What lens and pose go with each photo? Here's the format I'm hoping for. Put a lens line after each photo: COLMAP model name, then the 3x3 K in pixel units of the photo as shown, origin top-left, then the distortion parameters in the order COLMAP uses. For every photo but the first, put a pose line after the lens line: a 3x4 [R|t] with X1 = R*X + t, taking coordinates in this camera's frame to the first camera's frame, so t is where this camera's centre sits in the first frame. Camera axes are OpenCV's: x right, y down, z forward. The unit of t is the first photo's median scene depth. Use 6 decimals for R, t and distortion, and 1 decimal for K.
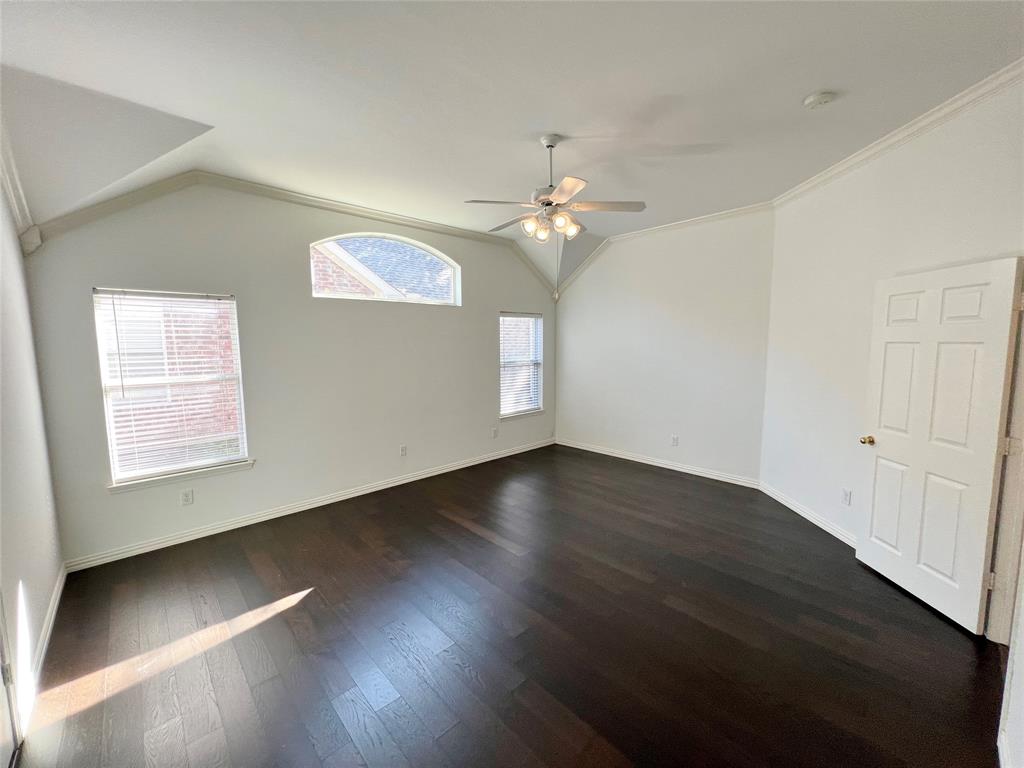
lens RADIAL K [[412.2, 0, 514.2], [0, 412.2, 383.6], [0, 0, 1]] dist [-0.003554, 0.001144]
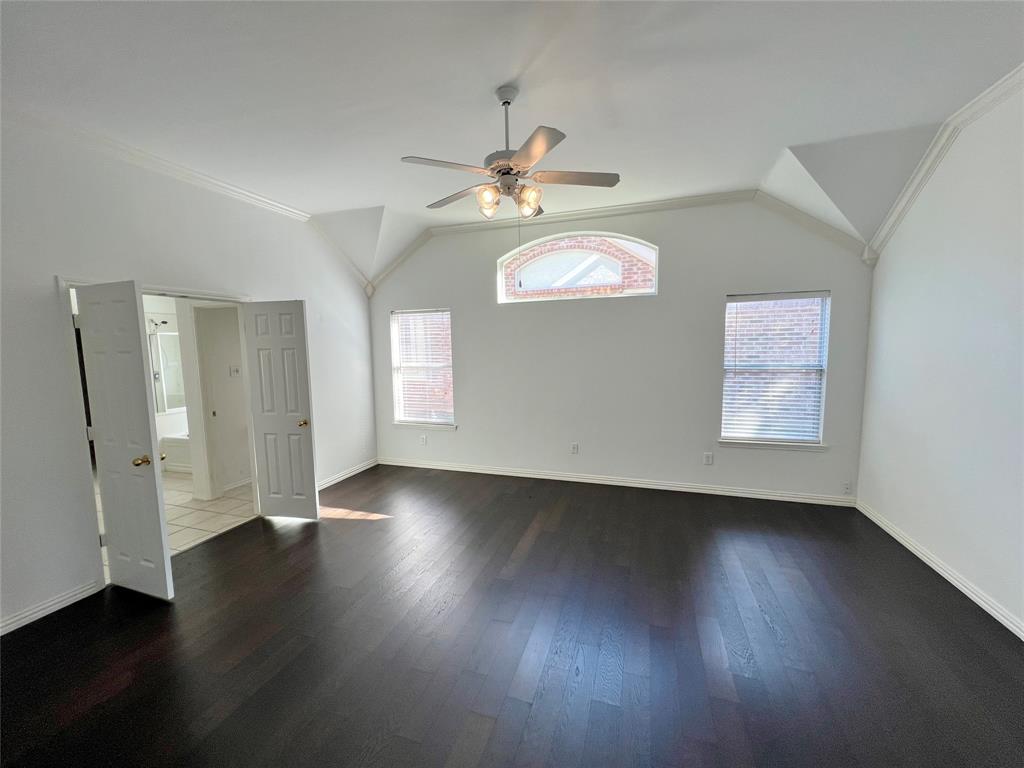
lens RADIAL K [[412.2, 0, 514.8], [0, 412.2, 383.2], [0, 0, 1]] dist [-0.003554, 0.001144]
pose [[0.469898, 0.089368, -0.878185, 0.437637], [-0.075098, 0.995302, 0.061102, -0.037155], [0.879520, 0.037238, 0.474402, 0.330290]]
